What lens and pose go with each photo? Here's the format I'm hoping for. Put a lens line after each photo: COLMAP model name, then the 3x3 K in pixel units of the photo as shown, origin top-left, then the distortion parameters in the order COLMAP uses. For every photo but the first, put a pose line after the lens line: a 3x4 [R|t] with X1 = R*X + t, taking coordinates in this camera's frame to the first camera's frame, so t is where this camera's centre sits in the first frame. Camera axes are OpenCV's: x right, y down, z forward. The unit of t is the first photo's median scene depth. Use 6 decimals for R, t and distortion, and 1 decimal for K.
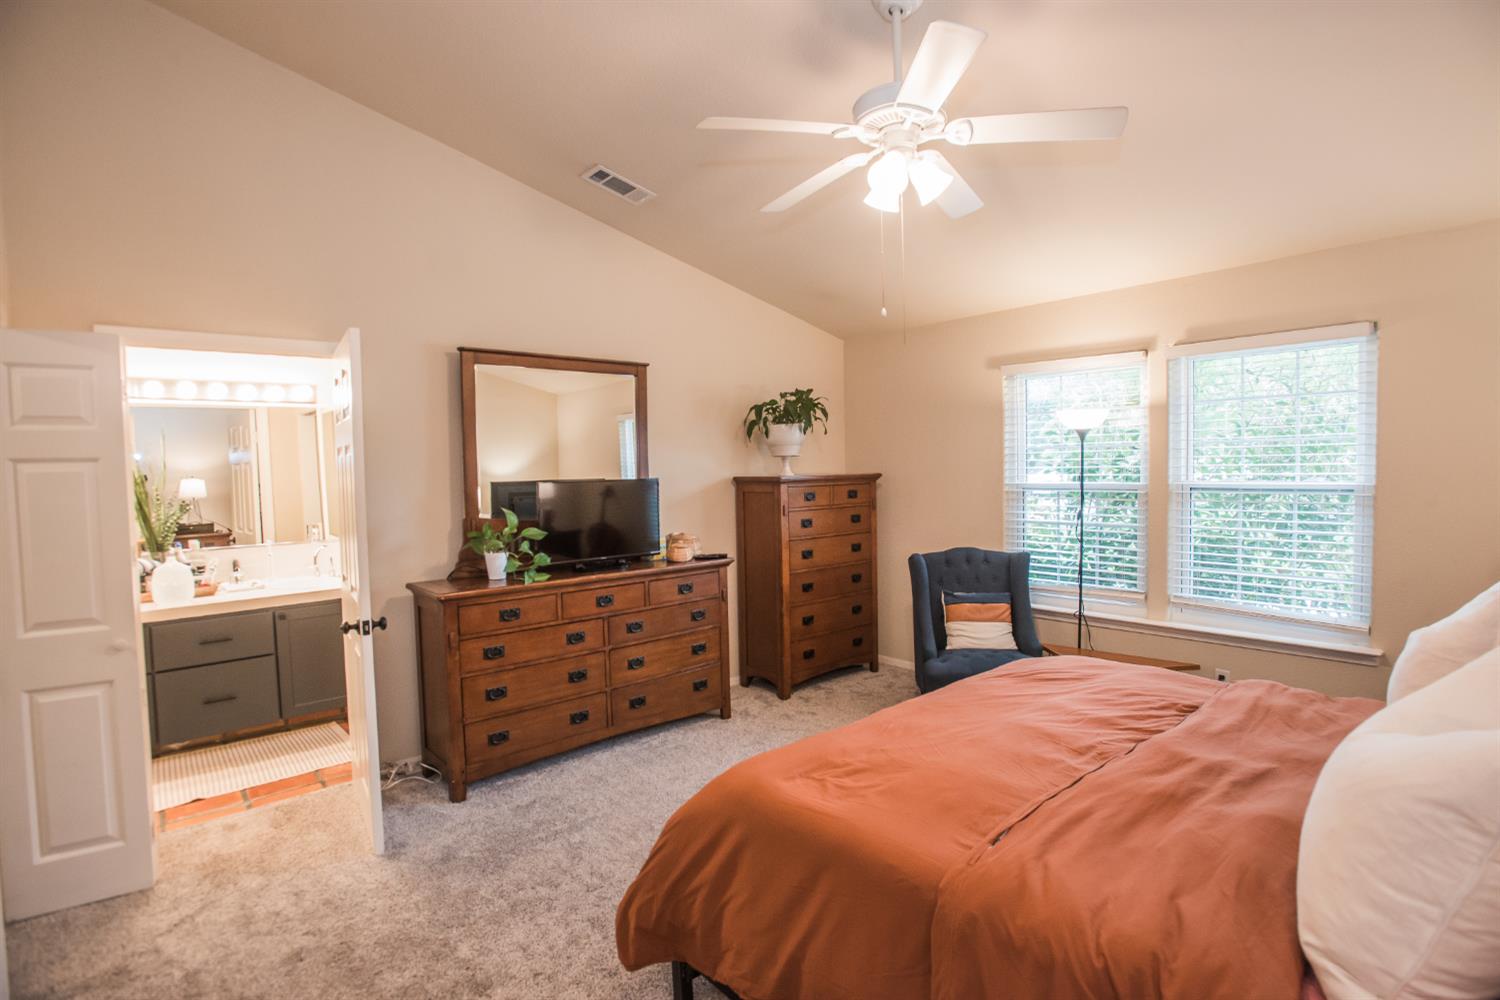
lens RADIAL K [[726.7, 0, 761.1], [0, 726.7, 498.2], [0, 0, 1]] dist [0.000332, 0.002744]
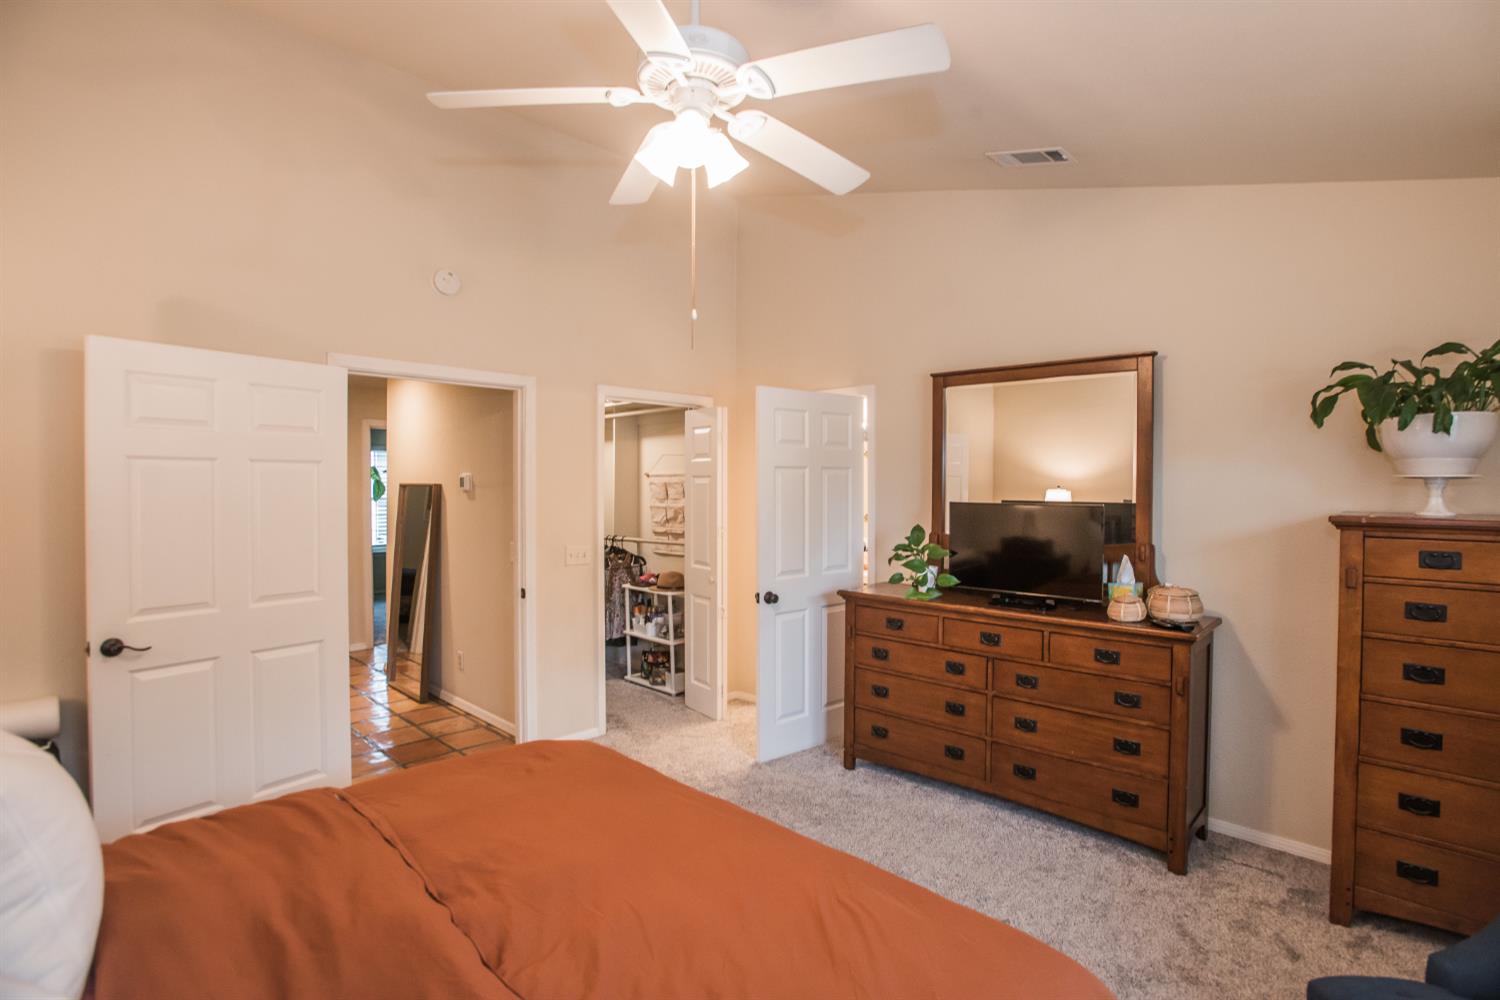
lens RADIAL K [[726.7, 0, 759.4], [0, 726.7, 501.8], [0, 0, 1]] dist [0.000332, 0.002744]
pose [[0.127283, 0.046899, -0.990757, 0.631520], [-0.050861, 0.997876, 0.040702, -0.048900], [0.990562, 0.045211, 0.129398, 0.604863]]
